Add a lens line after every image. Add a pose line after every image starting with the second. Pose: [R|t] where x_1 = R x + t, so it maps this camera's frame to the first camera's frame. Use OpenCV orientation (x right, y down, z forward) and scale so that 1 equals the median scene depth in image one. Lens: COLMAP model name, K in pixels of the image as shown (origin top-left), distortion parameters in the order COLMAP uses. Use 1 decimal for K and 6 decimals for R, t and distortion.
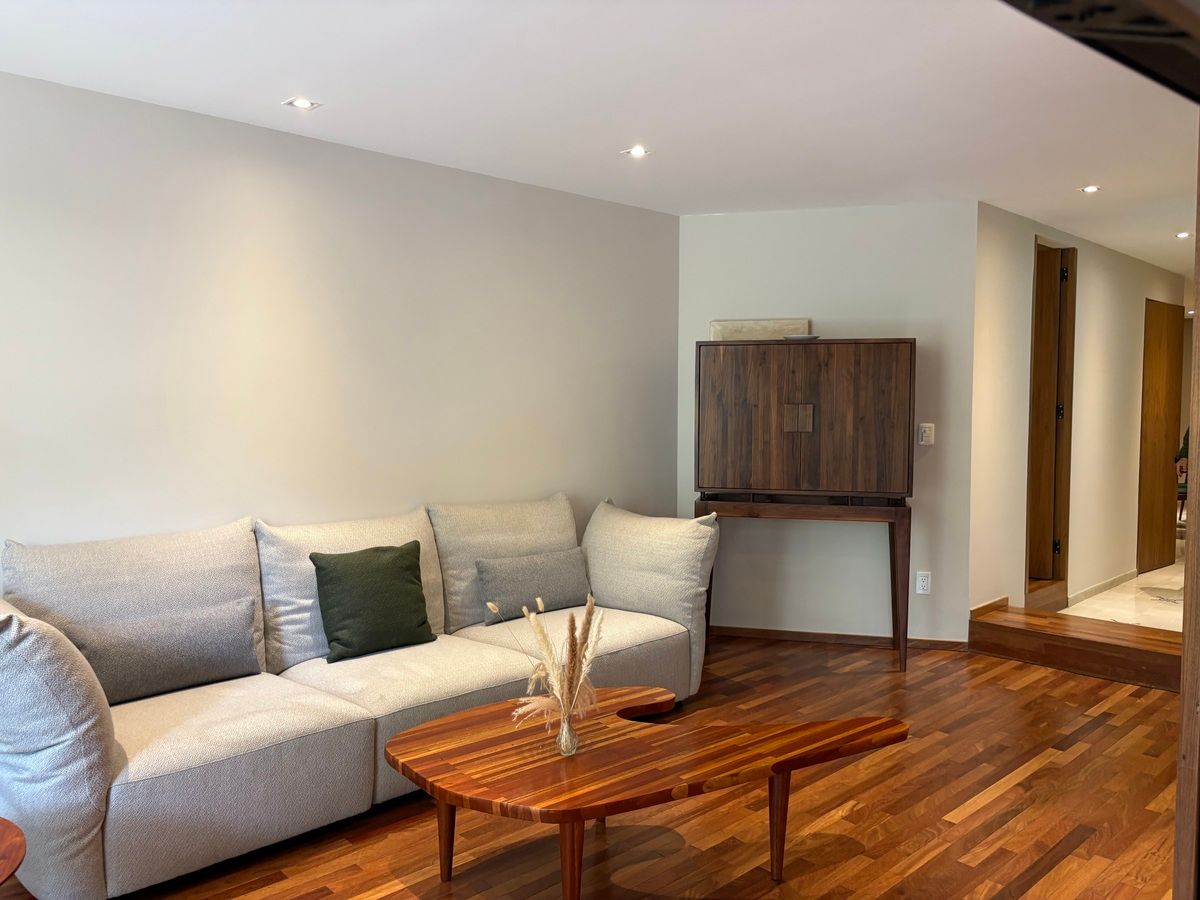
lens RADIAL K [[897.2, 0, 600.0], [0, 897.2, 450.0], [0, 0, 1]] dist [0.063038, -0.082520]
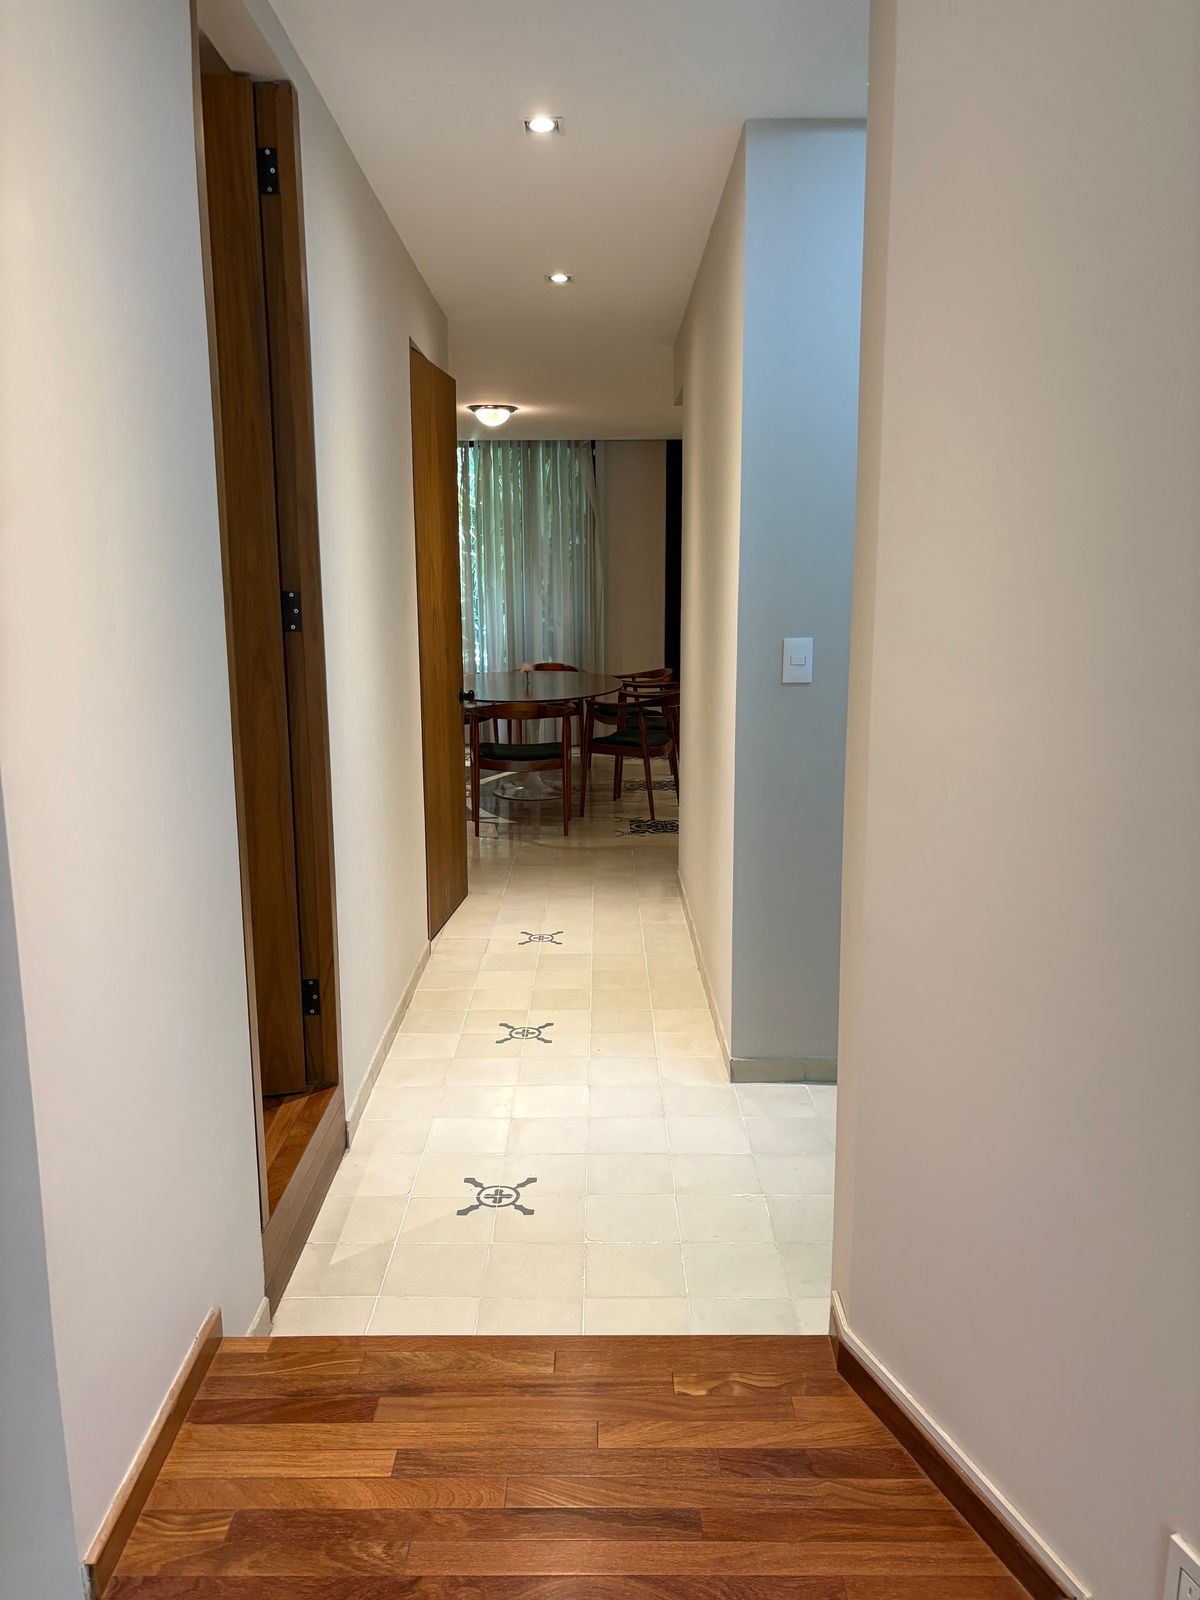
lens RADIAL K [[1196.3, 0, 600.0], [0, 1196.3, 800.0], [0, 0, 1]] dist [0.063038, -0.082520]
pose [[0.685924, -0.136685, 0.714721, 0.255725], [0.041078, 0.987907, 0.149507, -0.034519], [-0.726513, -0.073191, 0.683244, 0.602841]]
